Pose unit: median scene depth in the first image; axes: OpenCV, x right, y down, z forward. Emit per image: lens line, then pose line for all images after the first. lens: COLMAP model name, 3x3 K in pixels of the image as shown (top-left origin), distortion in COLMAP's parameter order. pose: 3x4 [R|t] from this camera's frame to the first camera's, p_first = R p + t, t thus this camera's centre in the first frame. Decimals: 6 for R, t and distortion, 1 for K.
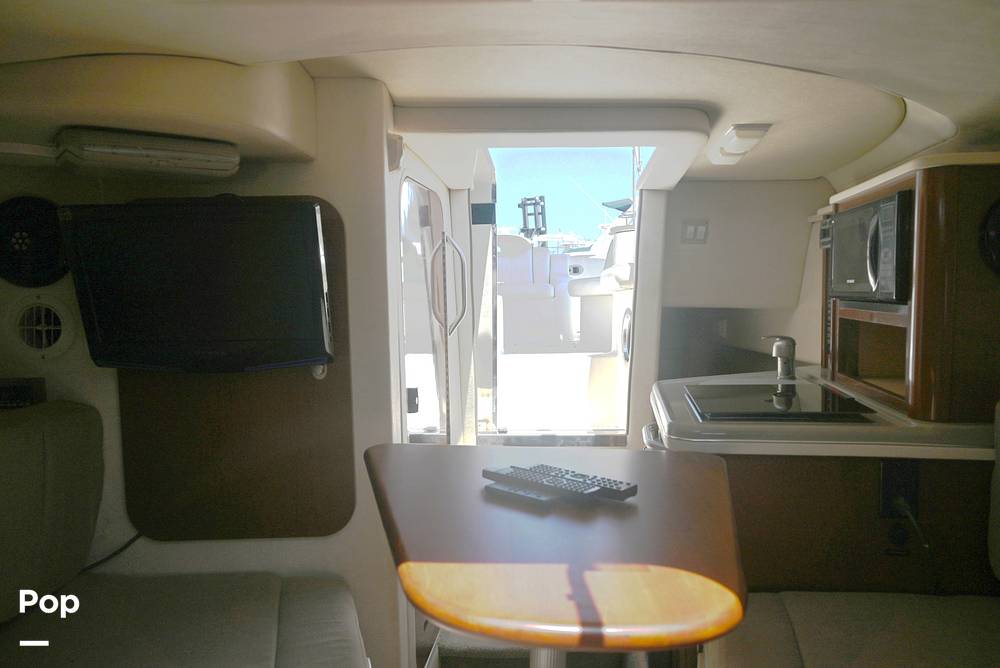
lens RADIAL K [[676.0, 0, 502.0], [0, 676.0, 336.5], [0, 0, 1]] dist [-0.005785, 0.002534]
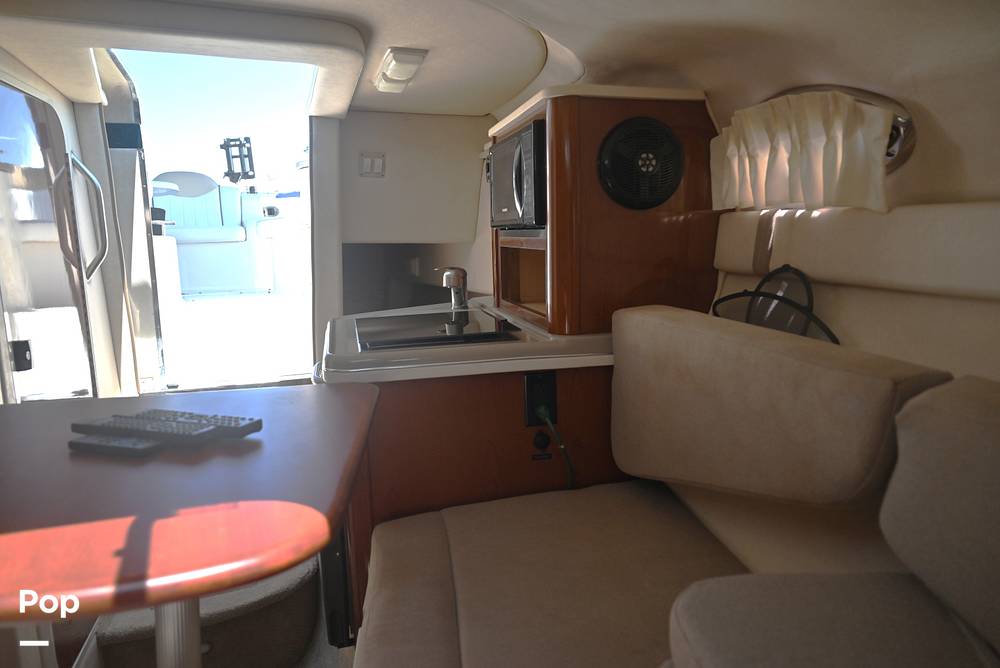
lens RADIAL K [[676.0, 0, 498.6], [0, 676.0, 333.9], [0, 0, 1]] dist [-0.005785, 0.002534]
pose [[0.920793, -0.064339, 0.384709, 0.082333], [0.036836, 0.996238, 0.078444, 0.024515], [-0.388308, -0.058059, 0.919699, 0.023689]]
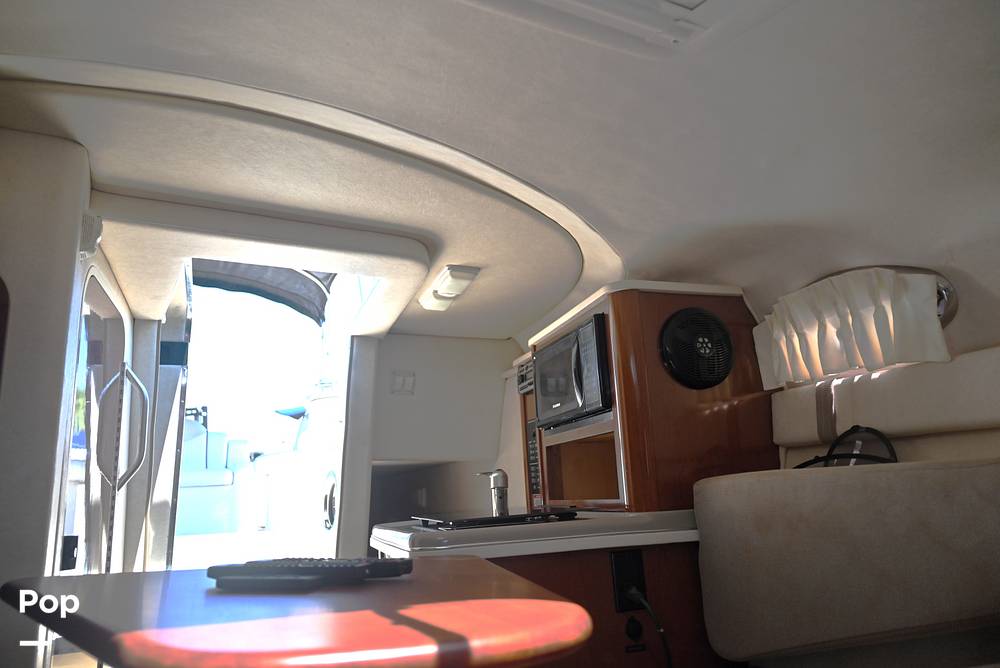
lens RADIAL K [[676.0, 0, 505.3], [0, 676.0, 333.6], [0, 0, 1]] dist [-0.005785, 0.002534]
pose [[0.888180, 0.075264, 0.453291, -0.057216], [0.071631, 0.951755, -0.298383, 0.115718], [-0.453879, 0.297487, 0.839938, 0.073506]]
